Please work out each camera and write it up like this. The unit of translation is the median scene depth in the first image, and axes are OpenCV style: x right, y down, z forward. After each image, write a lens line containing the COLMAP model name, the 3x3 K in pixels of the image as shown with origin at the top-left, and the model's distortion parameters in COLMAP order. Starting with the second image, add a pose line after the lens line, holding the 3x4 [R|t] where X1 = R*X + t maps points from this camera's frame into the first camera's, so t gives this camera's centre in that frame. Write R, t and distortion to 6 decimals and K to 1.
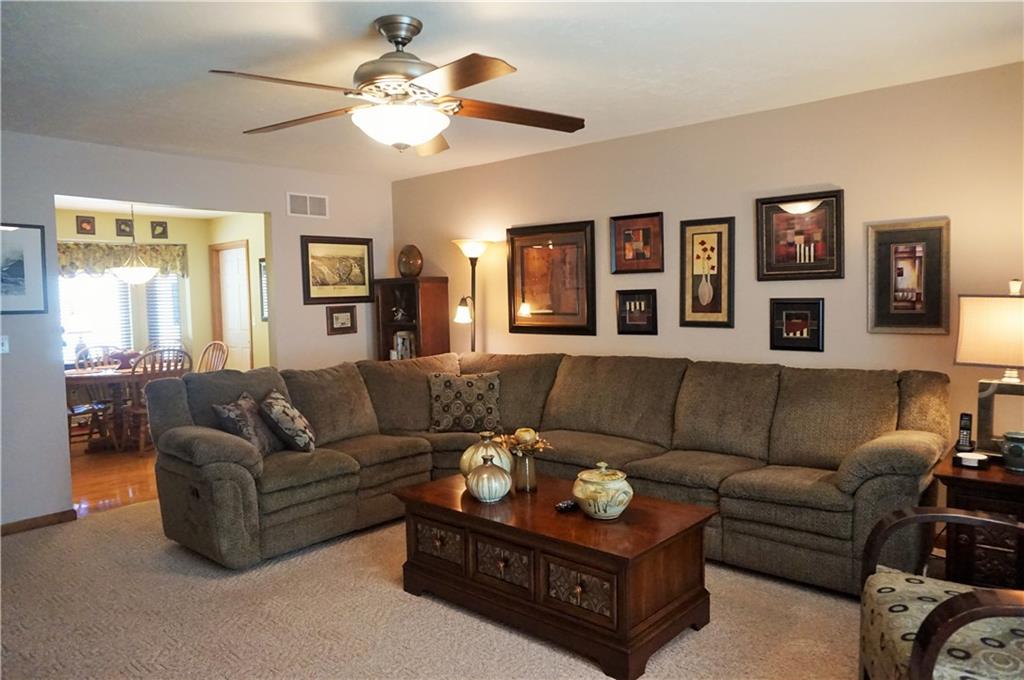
lens RADIAL K [[694.6, 0, 514.3], [0, 694.6, 335.1], [0, 0, 1]] dist [-0.042844, 0.044099]
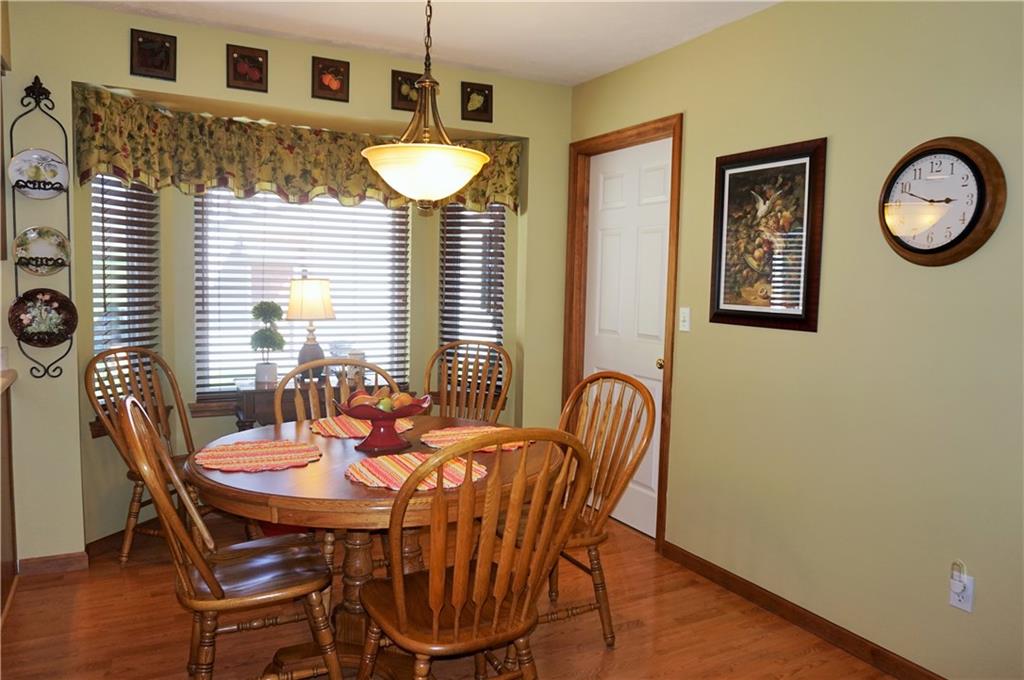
lens RADIAL K [[737.2, 0, 507.6], [0, 737.2, 340.8], [0, 0, 1]] dist [-0.035574, 0.052671]
pose [[0.927900, 0.075829, -0.365036, -0.321791], [-0.065422, 0.997023, 0.040813, -0.018919], [0.367044, -0.013989, 0.930099, 0.580241]]
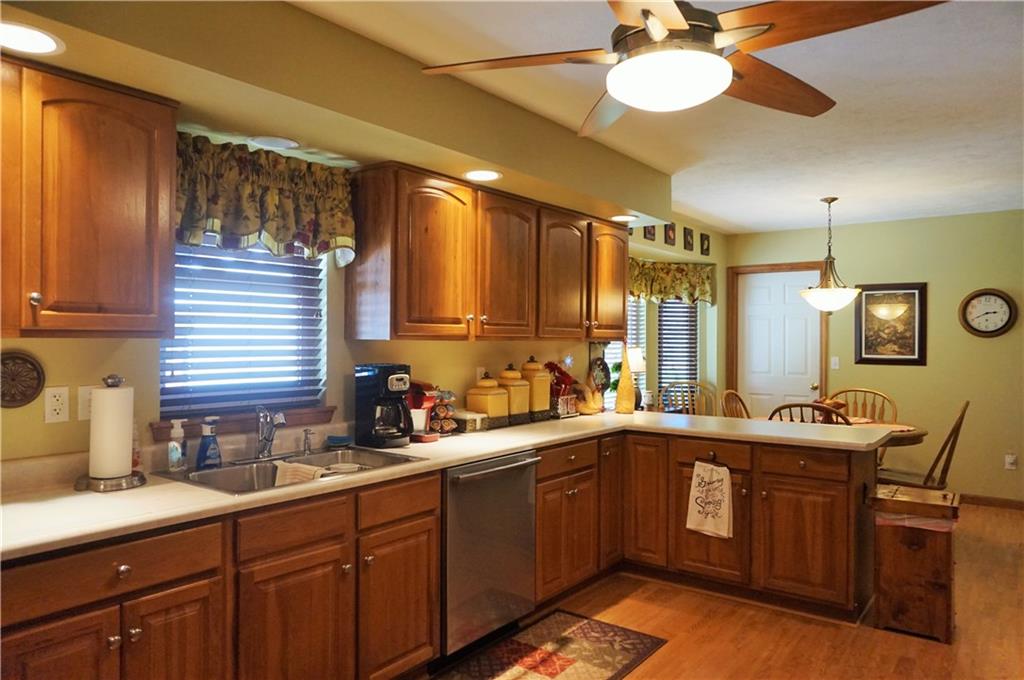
lens RADIAL K [[694.6, 0, 514.3], [0, 694.6, 335.1], [0, 0, 1]] dist [-0.042844, 0.044099]
pose [[0.997196, 0.029391, 0.068820, -0.815876], [-0.025157, 0.997784, -0.061601, 0.005618], [-0.070478, 0.059697, 0.995725, 0.239911]]
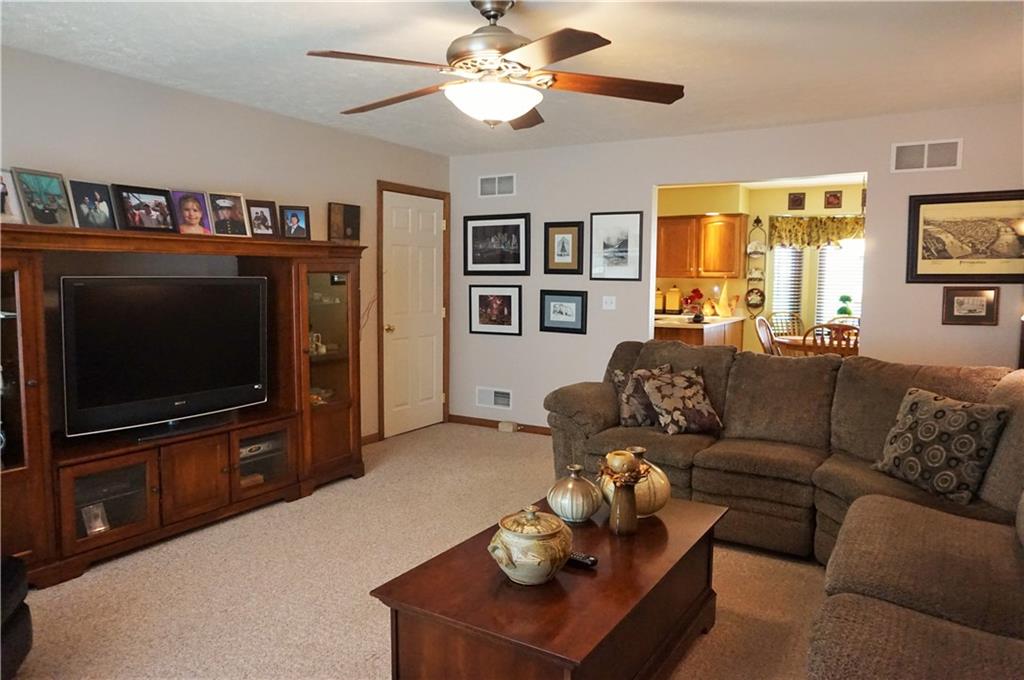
lens RADIAL K [[694.6, 0, 514.3], [0, 694.6, 335.1], [0, 0, 1]] dist [-0.042844, 0.044099]
pose [[0.176548, 0.107749, -0.978377, 0.286442], [-0.065315, 0.993082, 0.097583, -0.022550], [0.982123, 0.046674, 0.182364, 0.298285]]
